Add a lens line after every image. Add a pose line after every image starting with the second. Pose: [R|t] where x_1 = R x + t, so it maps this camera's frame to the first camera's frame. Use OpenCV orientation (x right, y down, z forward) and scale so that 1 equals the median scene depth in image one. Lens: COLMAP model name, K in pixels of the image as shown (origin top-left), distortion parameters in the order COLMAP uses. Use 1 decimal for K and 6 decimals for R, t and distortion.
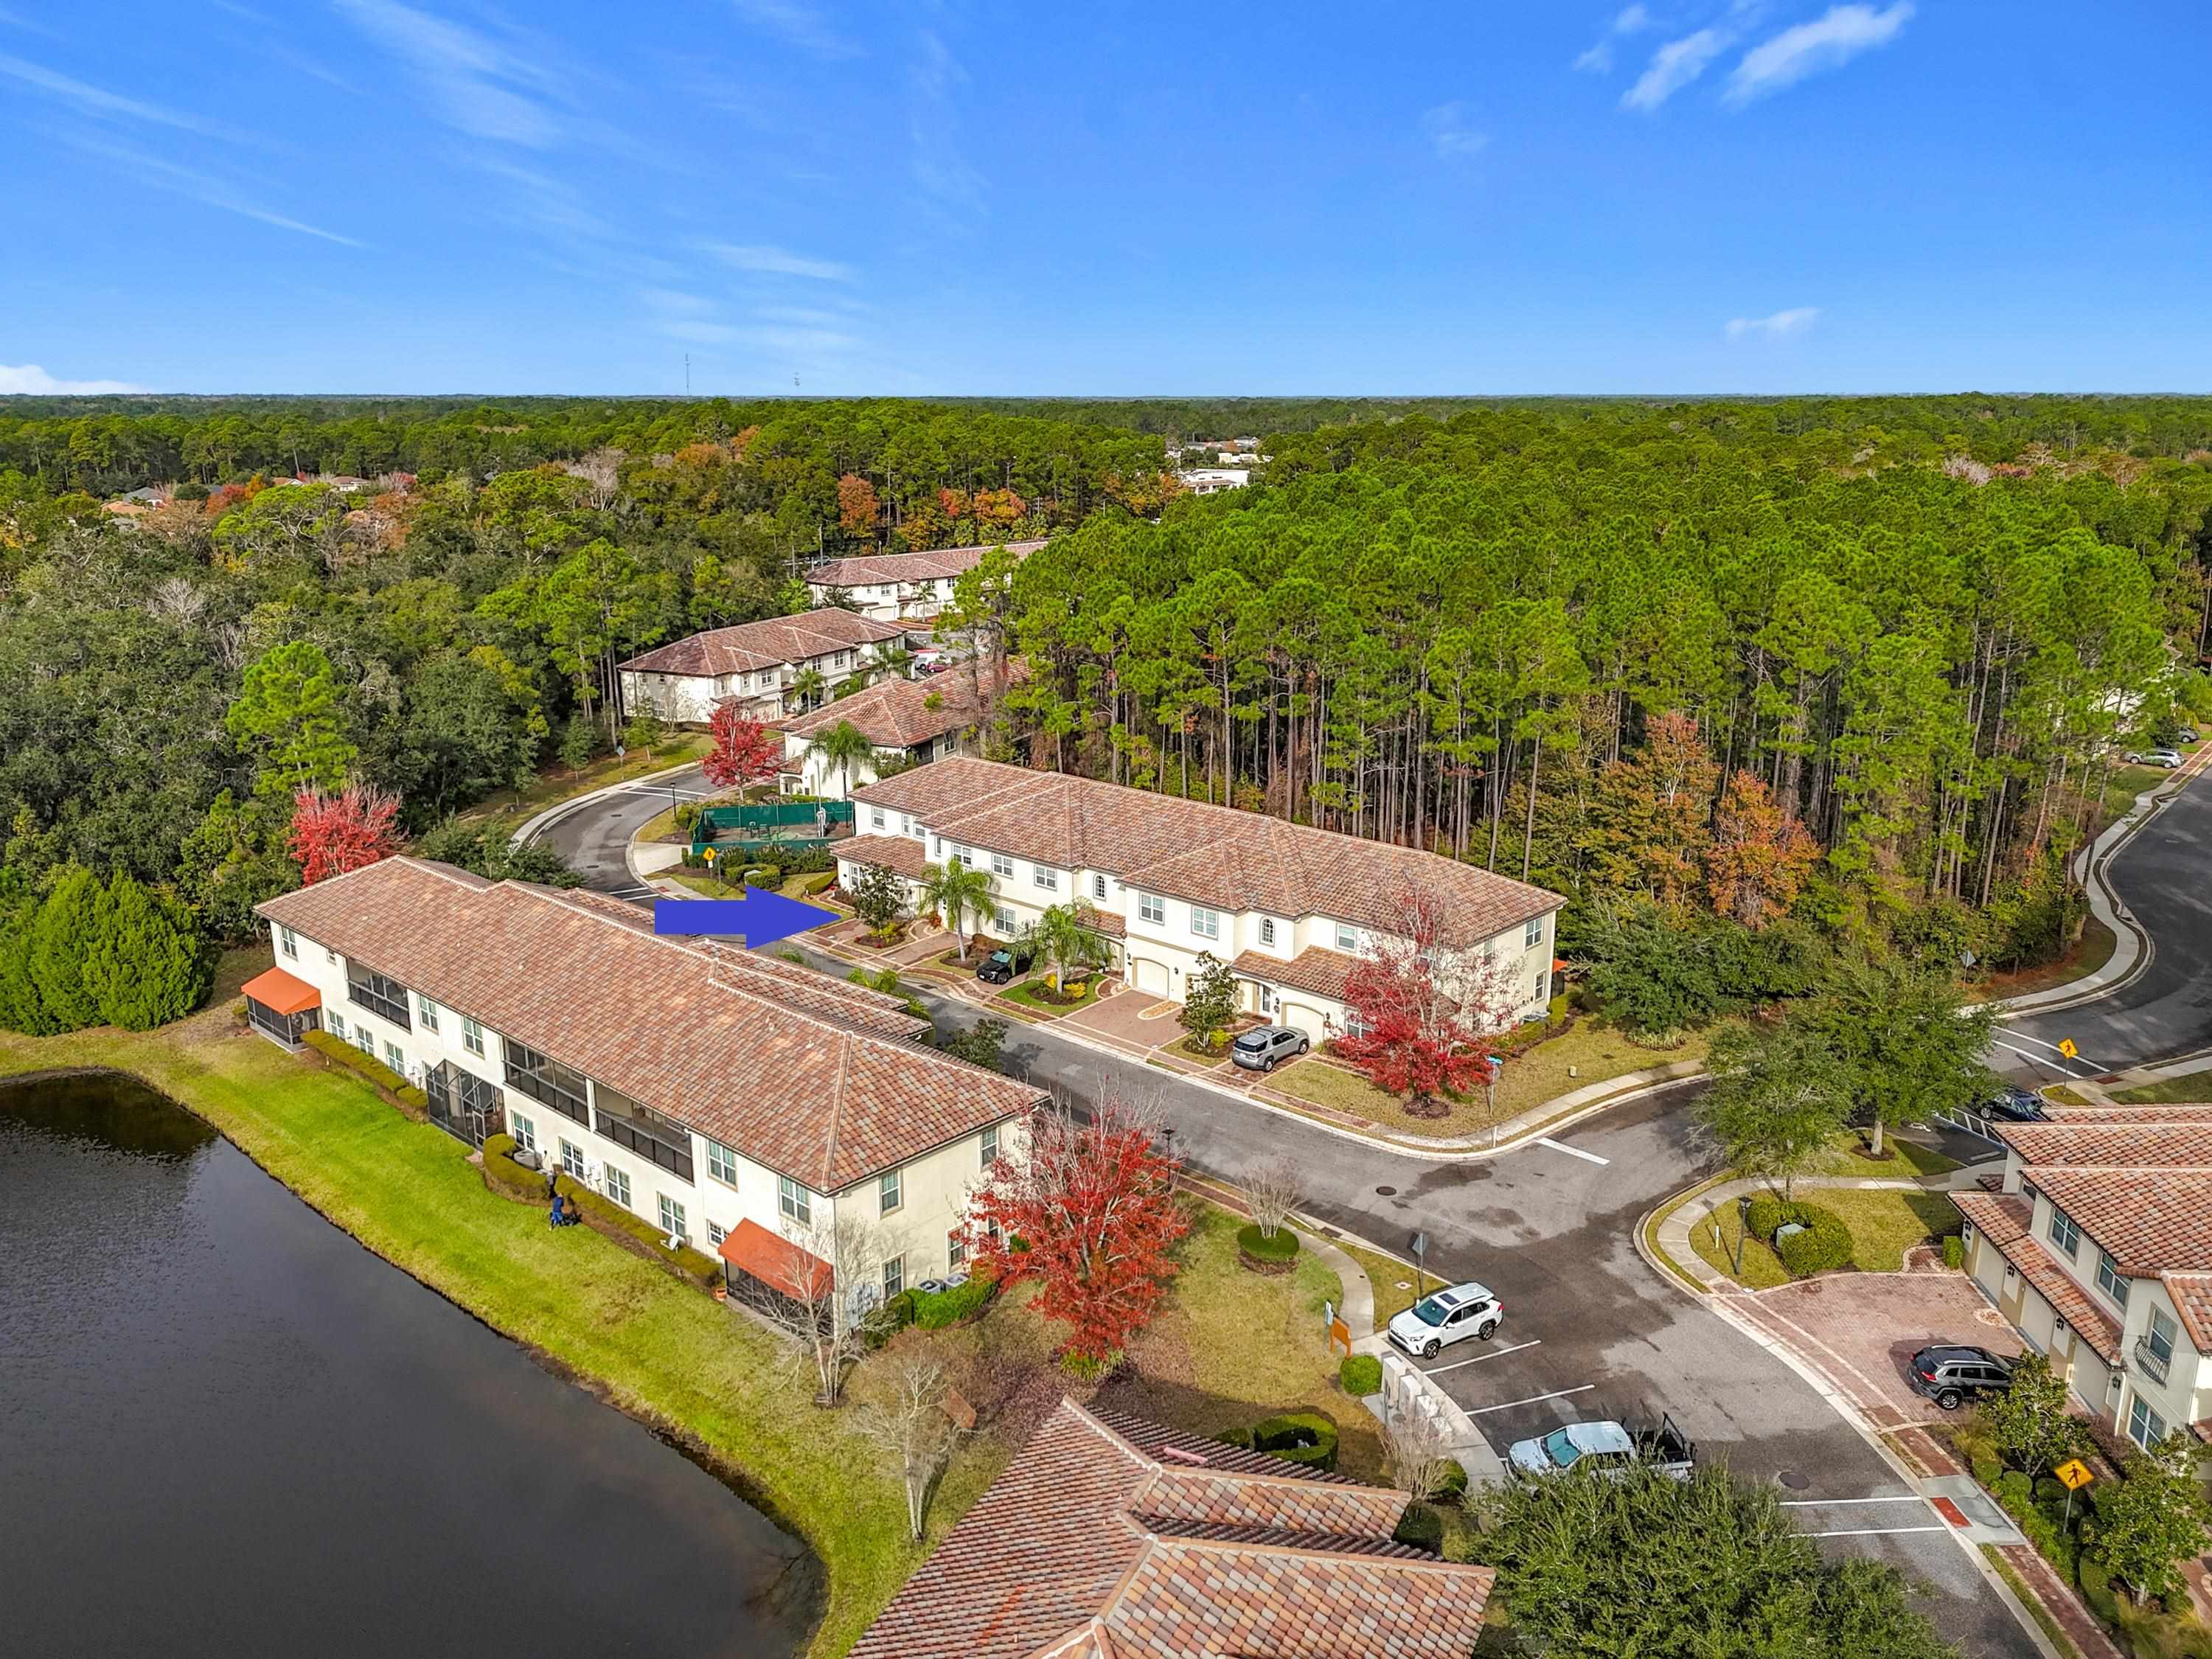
lens RADIAL K [[1675.4, 0, 1128.2], [0, 1675.4, 805.7], [0, 0, 1]] dist [0.047828, -0.046532]
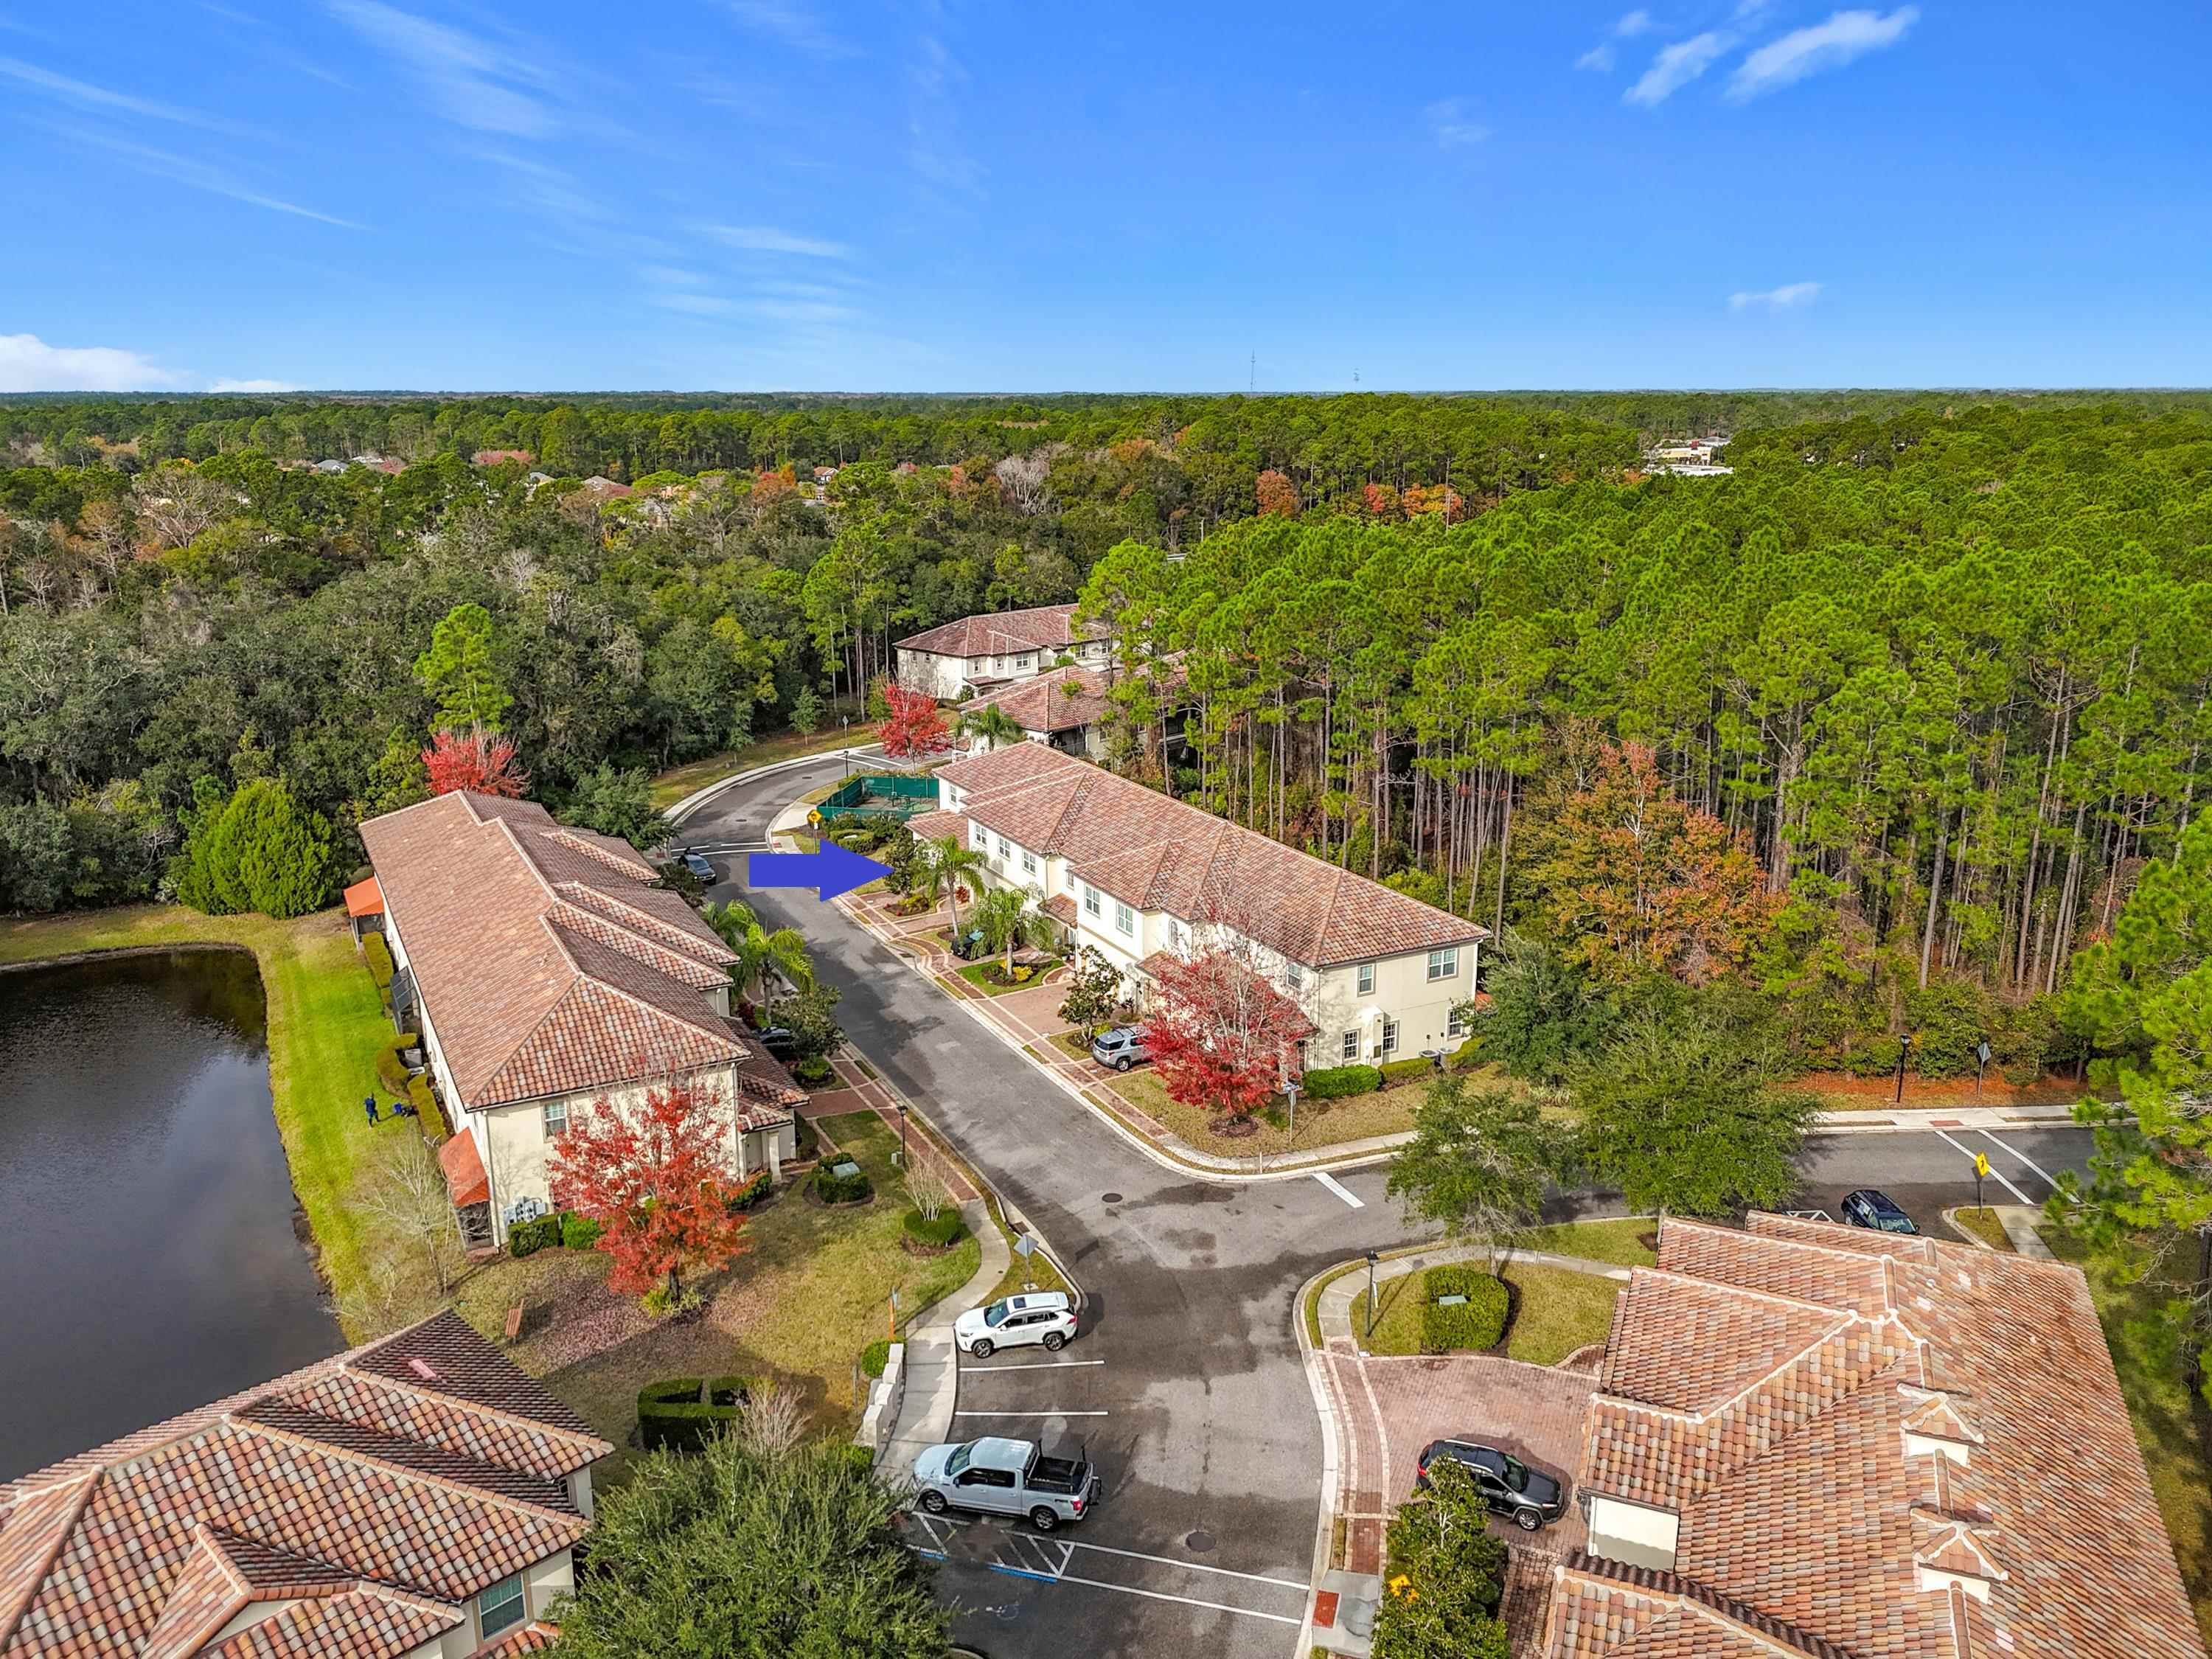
lens RADIAL K [[1675.4, 0, 1109.9], [0, 1675.4, 844.1], [0, 0, 1]] dist [0.047828, -0.046532]
pose [[0.940055, 0.085189, -0.330212, 0.362457], [-0.077297, 0.996322, 0.036984, -0.010471], [0.332148, -0.009243, 0.943182, 0.060141]]
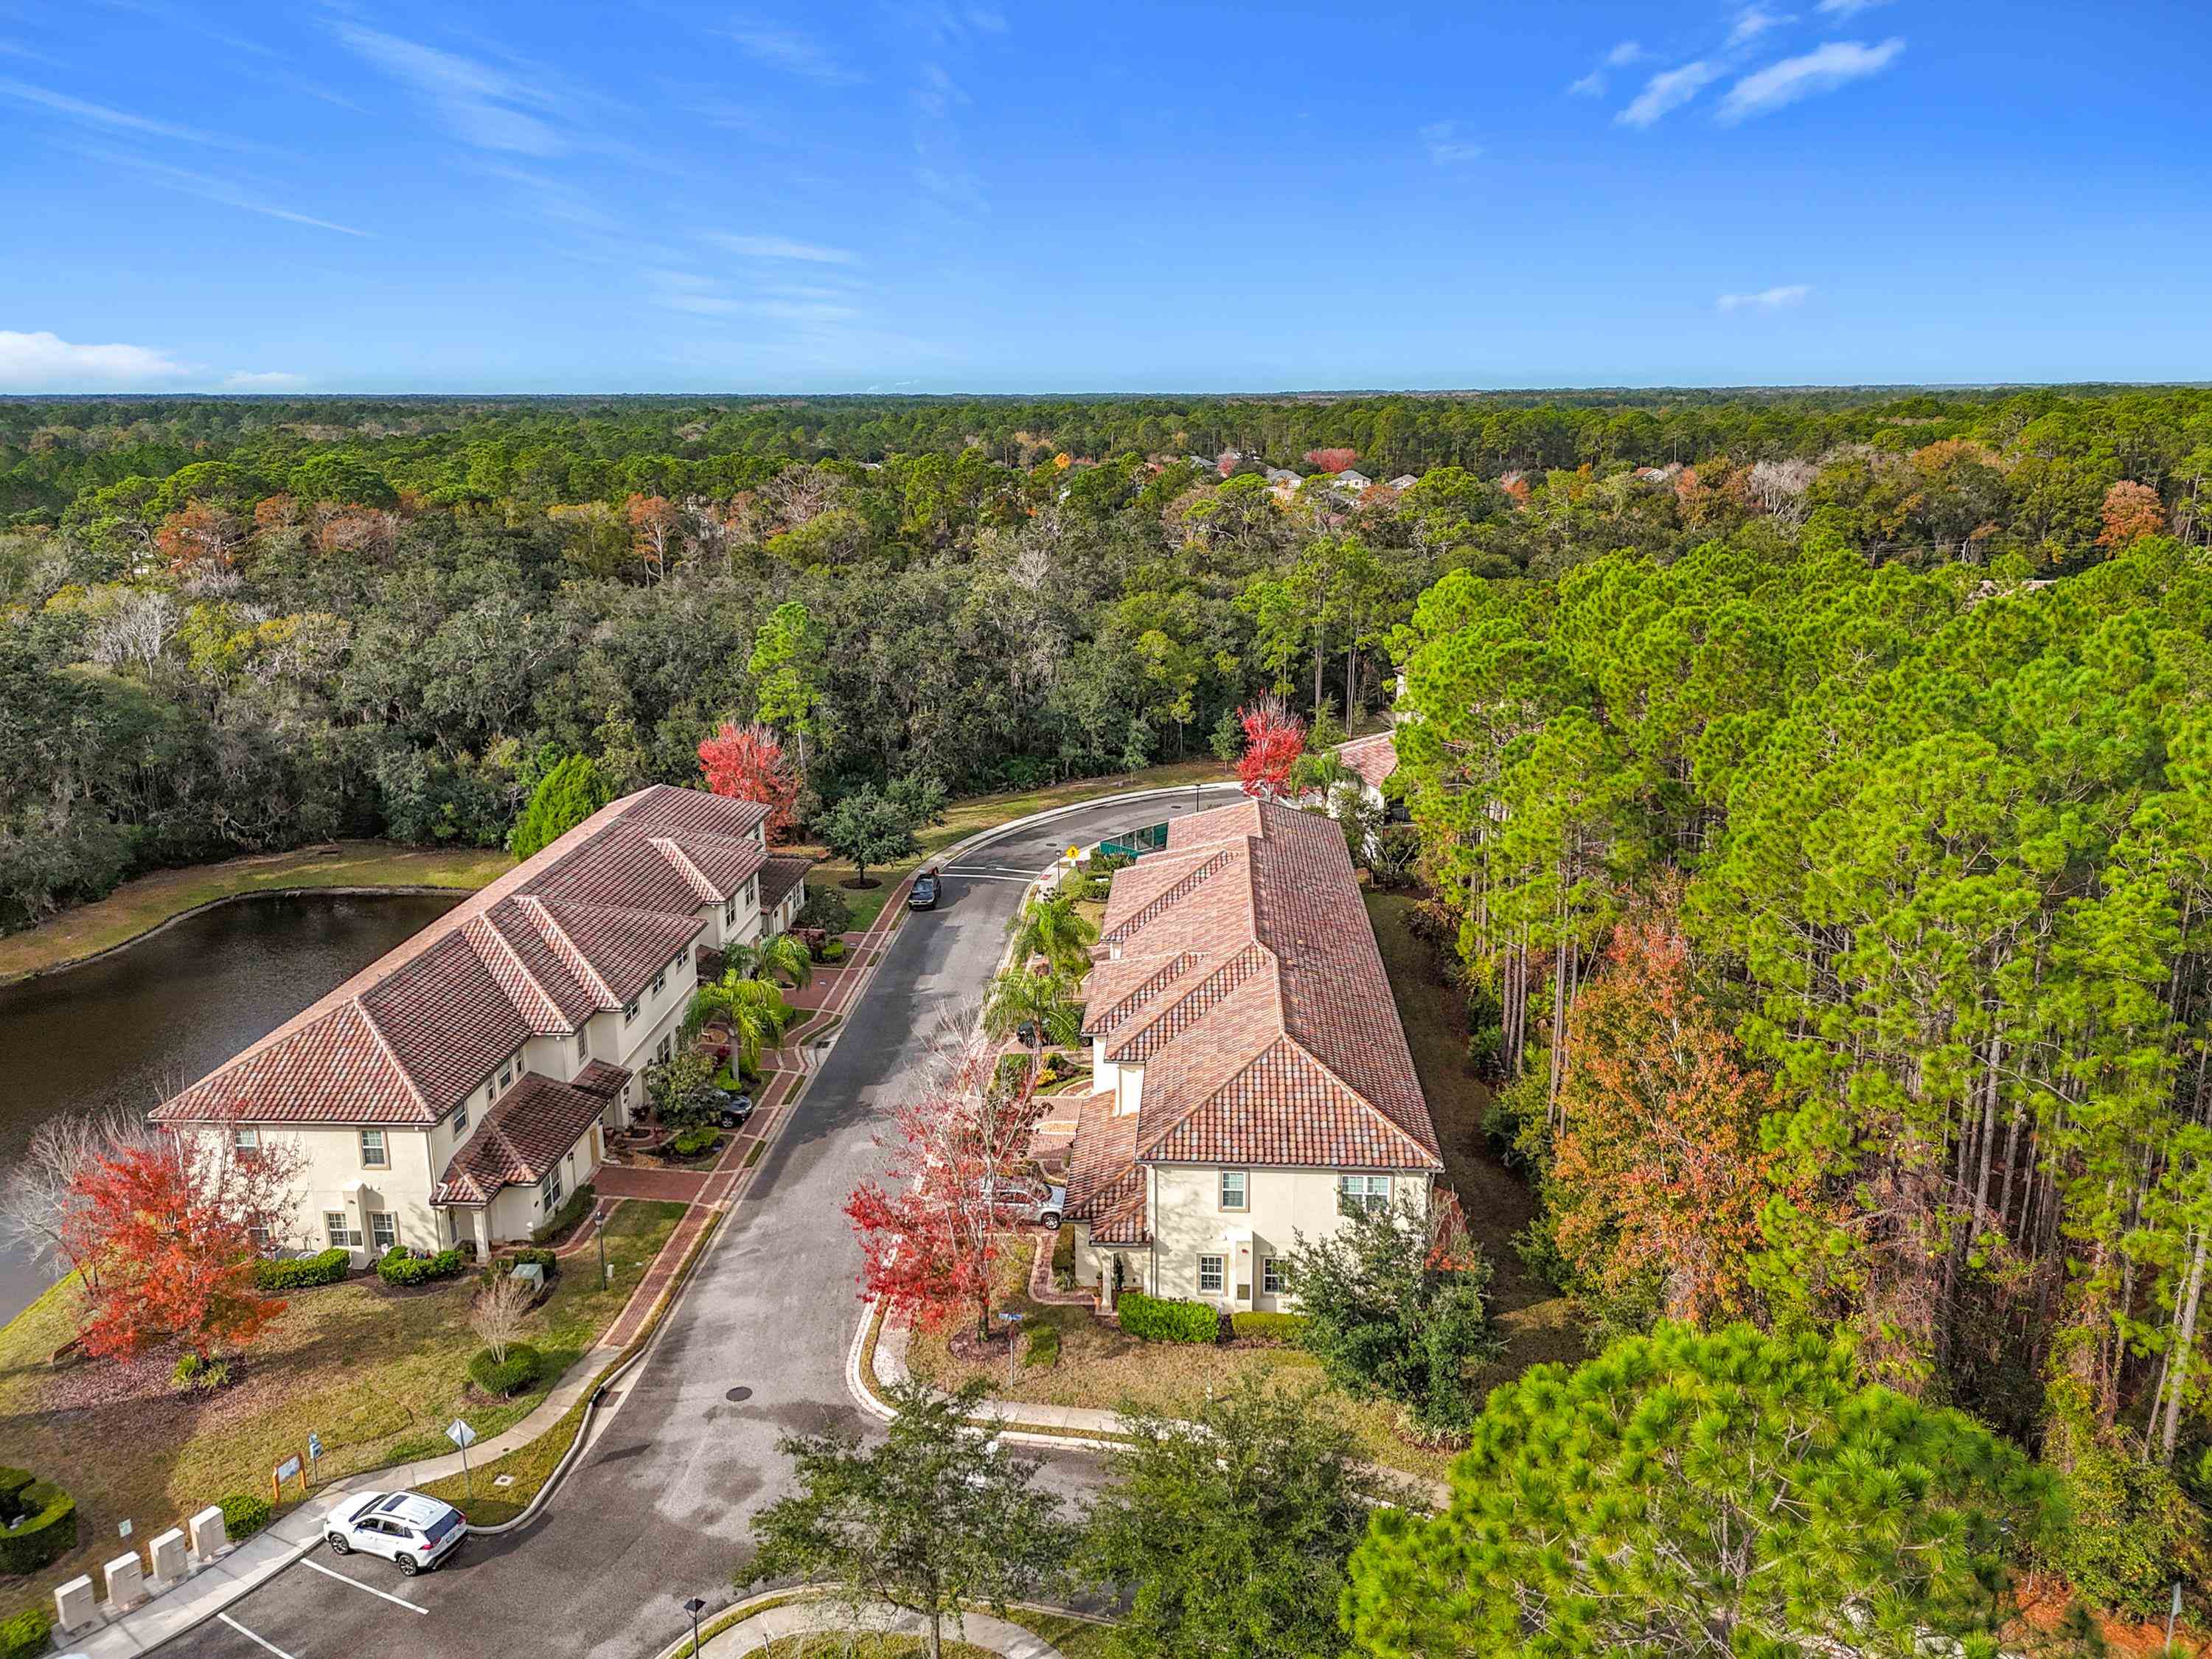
lens RADIAL K [[1675.4, 0, 1091.3], [0, 1675.4, 829.9], [0, 0, 1]] dist [0.047828, -0.046532]
pose [[0.623528, 0.191816, -0.757904, 0.635353], [-0.178278, 0.978778, 0.101048, -0.109681], [0.761203, 0.072111, 0.644492, 0.472460]]
